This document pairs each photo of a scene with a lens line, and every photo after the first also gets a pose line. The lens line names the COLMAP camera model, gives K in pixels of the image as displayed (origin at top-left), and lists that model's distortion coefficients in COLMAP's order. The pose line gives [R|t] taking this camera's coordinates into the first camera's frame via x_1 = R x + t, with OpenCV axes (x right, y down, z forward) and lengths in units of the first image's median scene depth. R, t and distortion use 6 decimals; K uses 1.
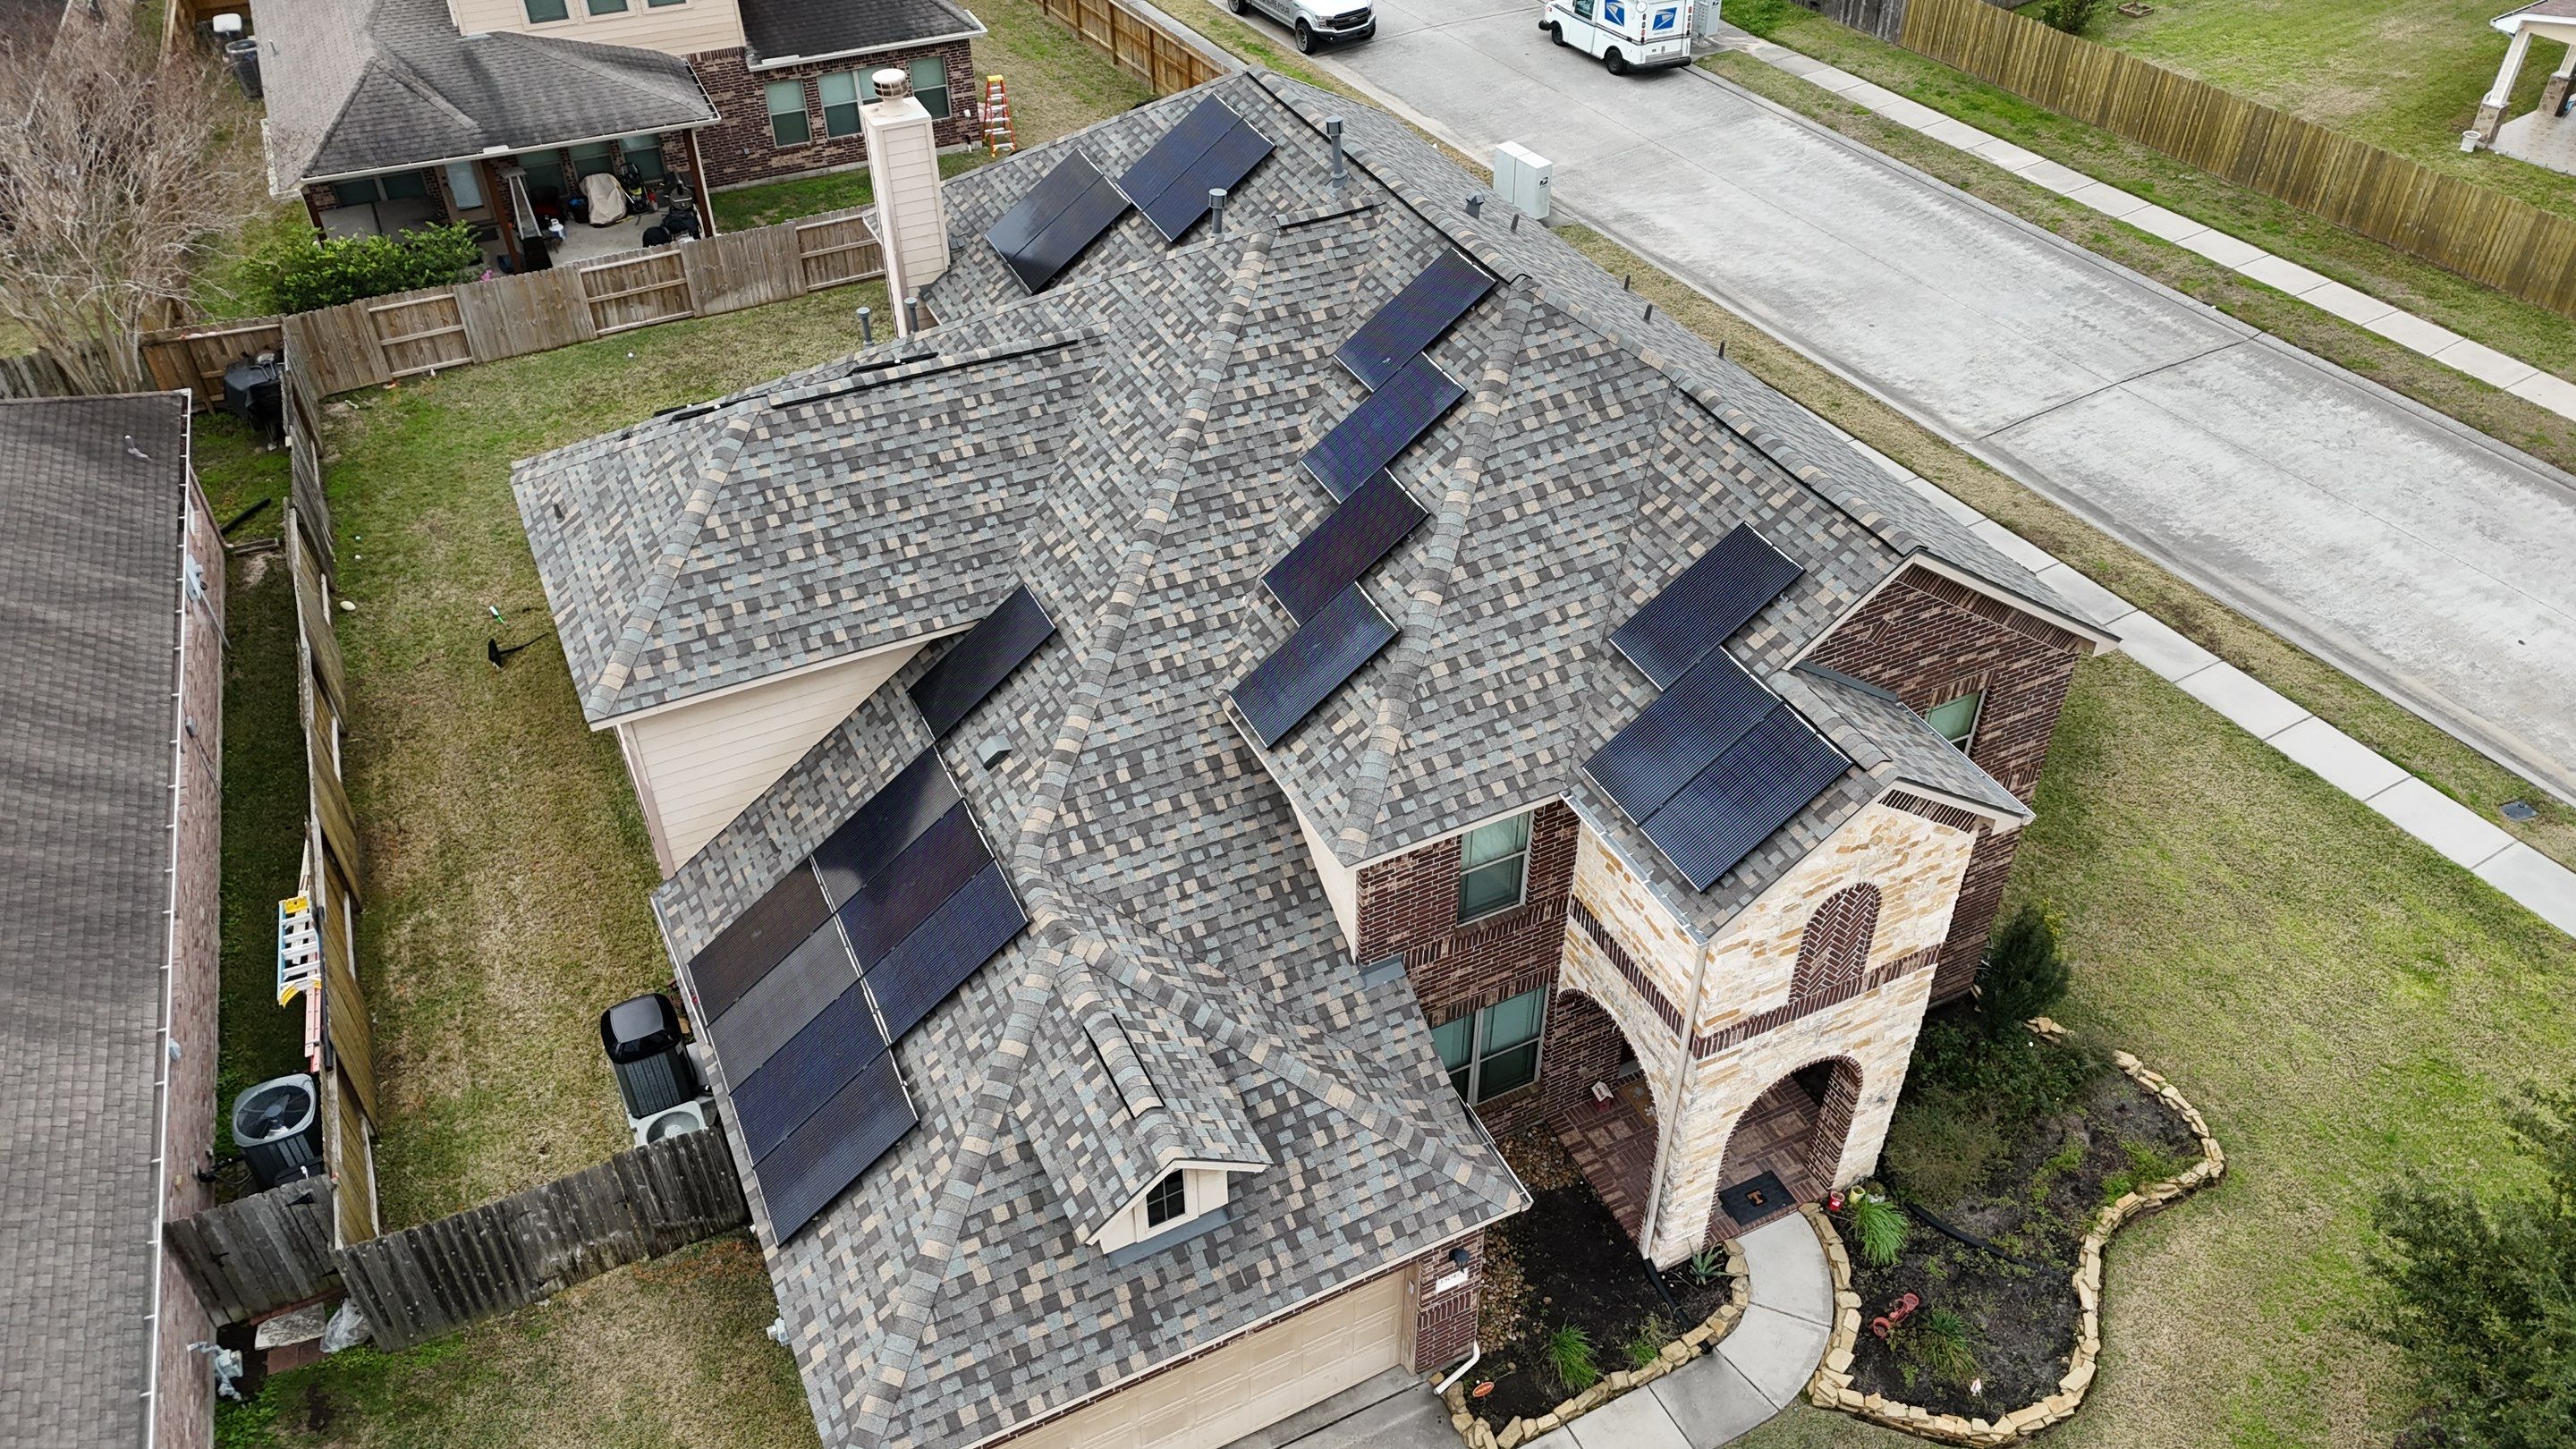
lens RADIAL K [[1936.2, 0, 1301.1], [0, 1936.2, 727.1], [0, 0, 1]] dist [0.109544, -0.070148]
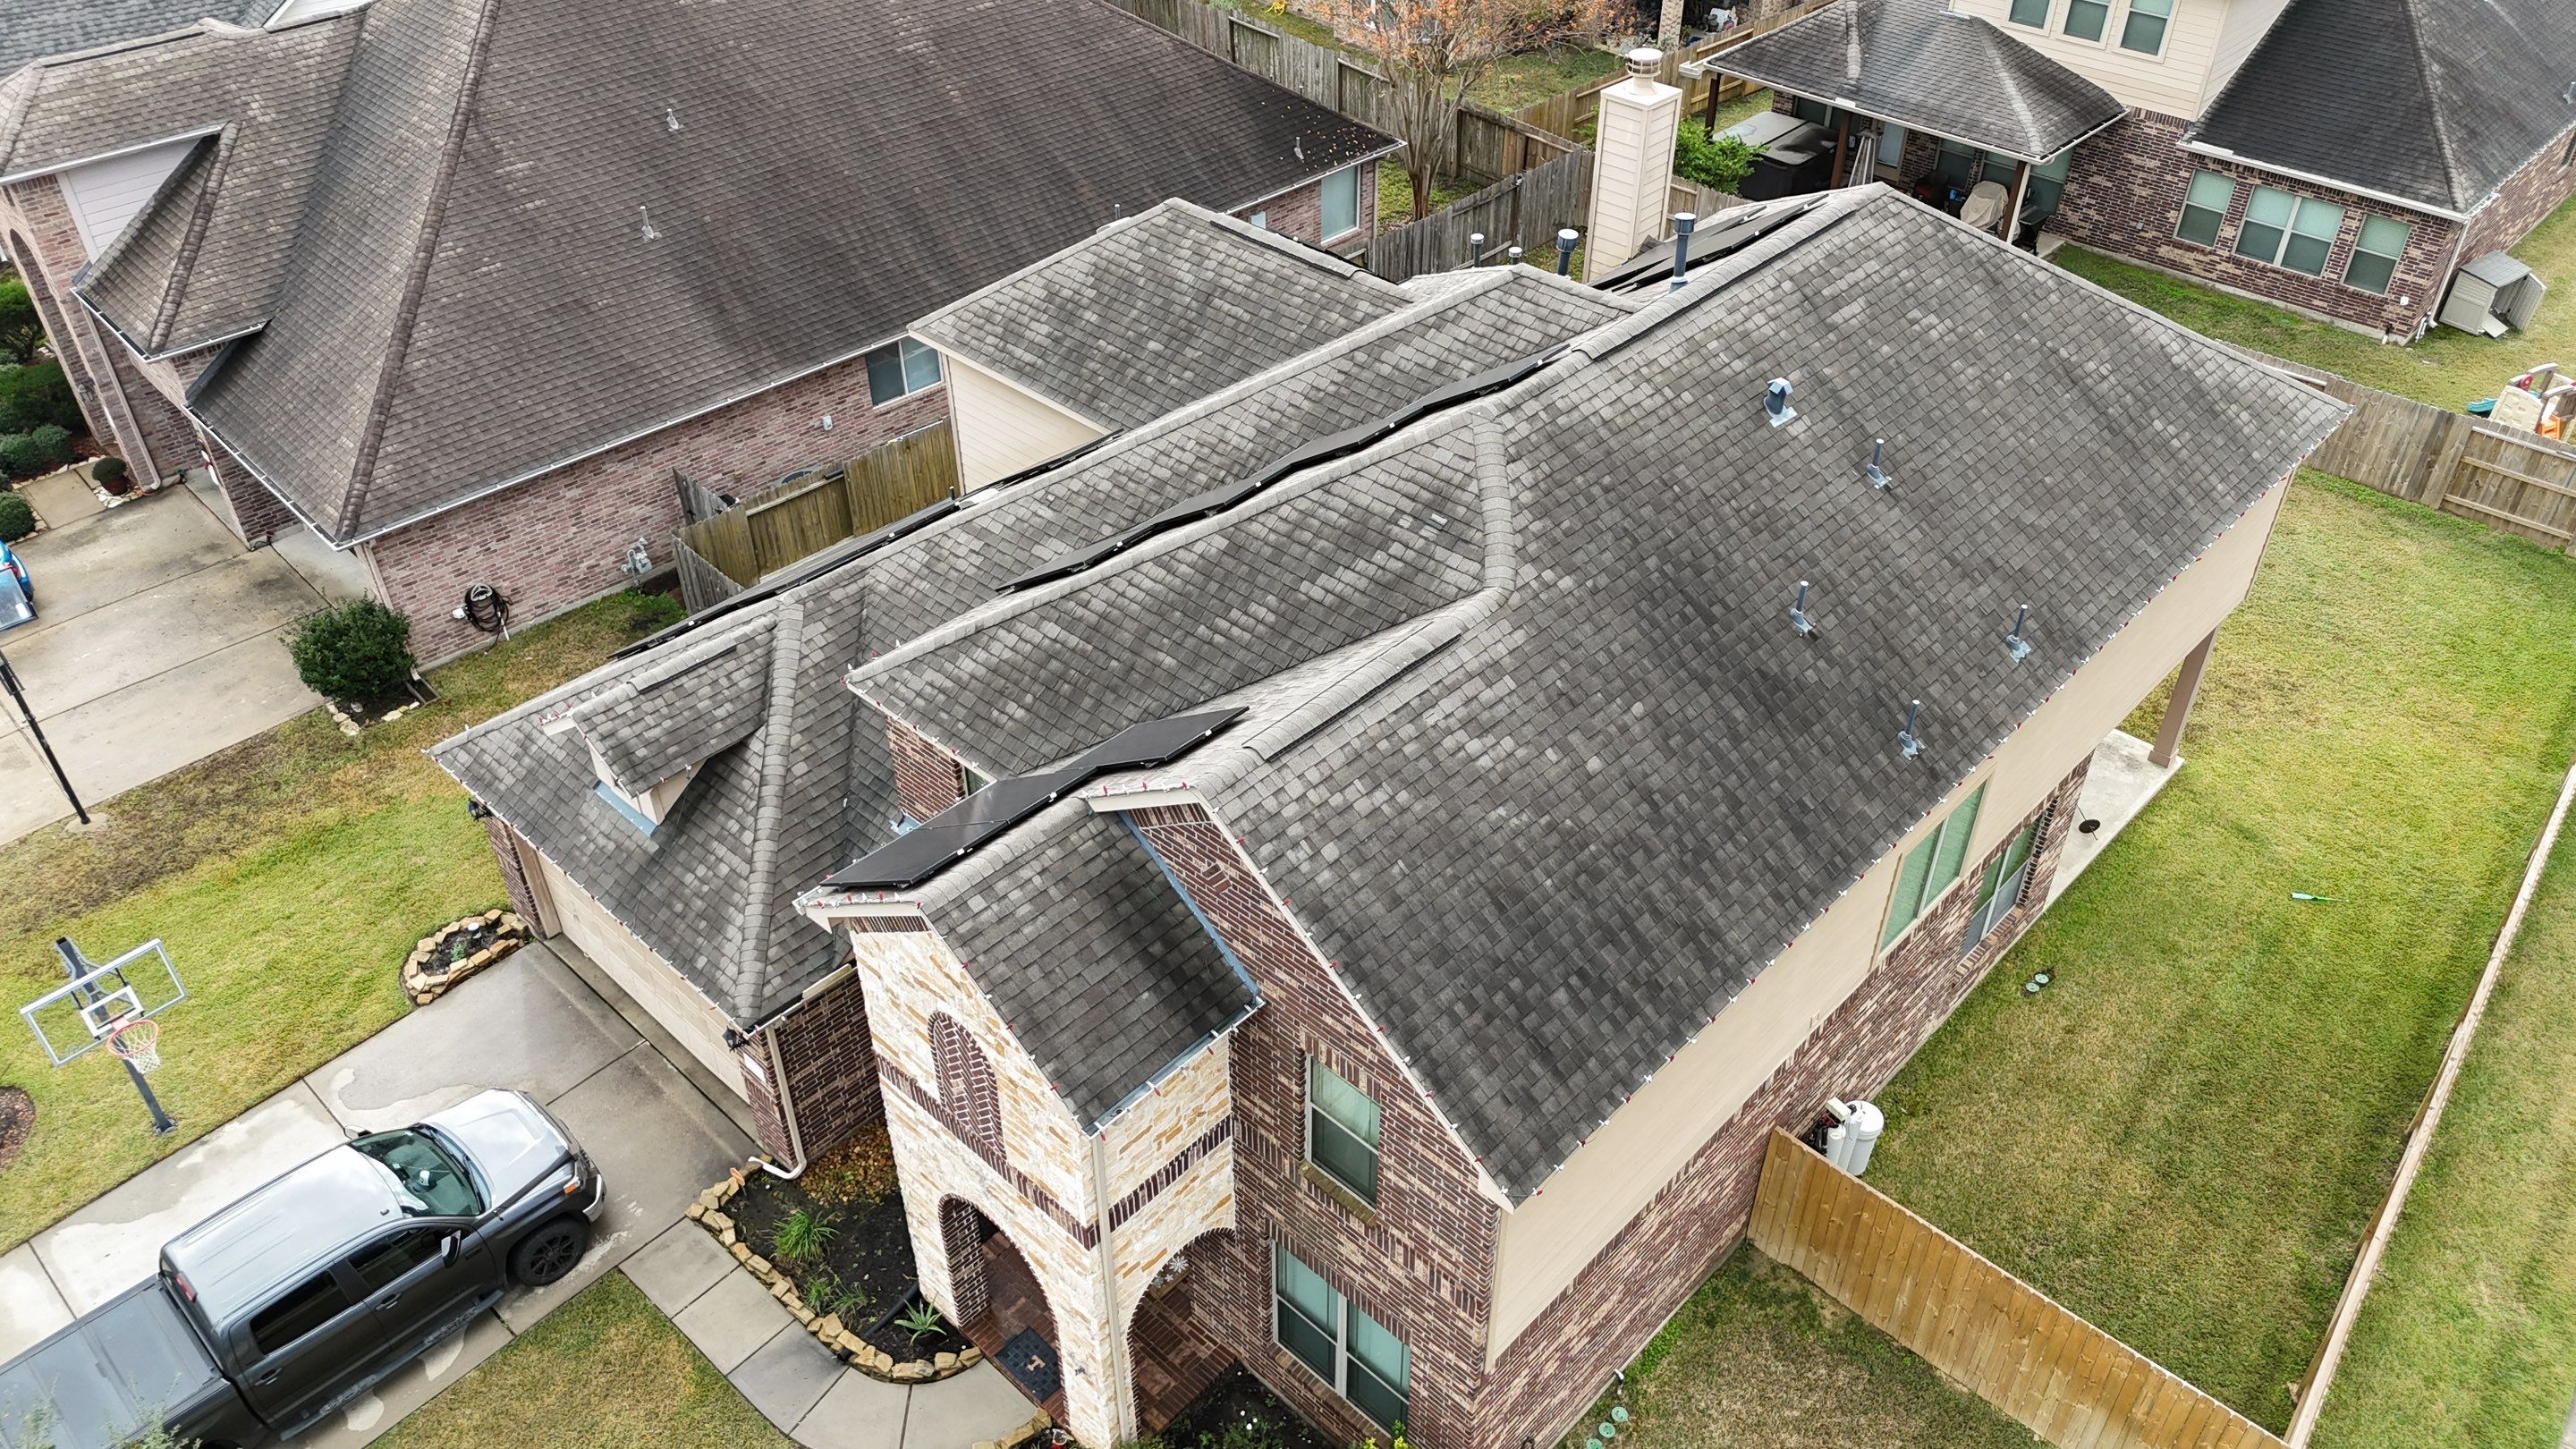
lens RADIAL K [[1936.2, 0, 1301.1], [0, 1936.2, 727.1], [0, 0, 1]] dist [0.109544, -0.070148]
pose [[0.345969, 0.580476, -0.737125, 0.406968], [-0.595145, 0.743131, 0.305874, -0.170698], [0.725333, 0.332873, 0.602567, 0.238809]]
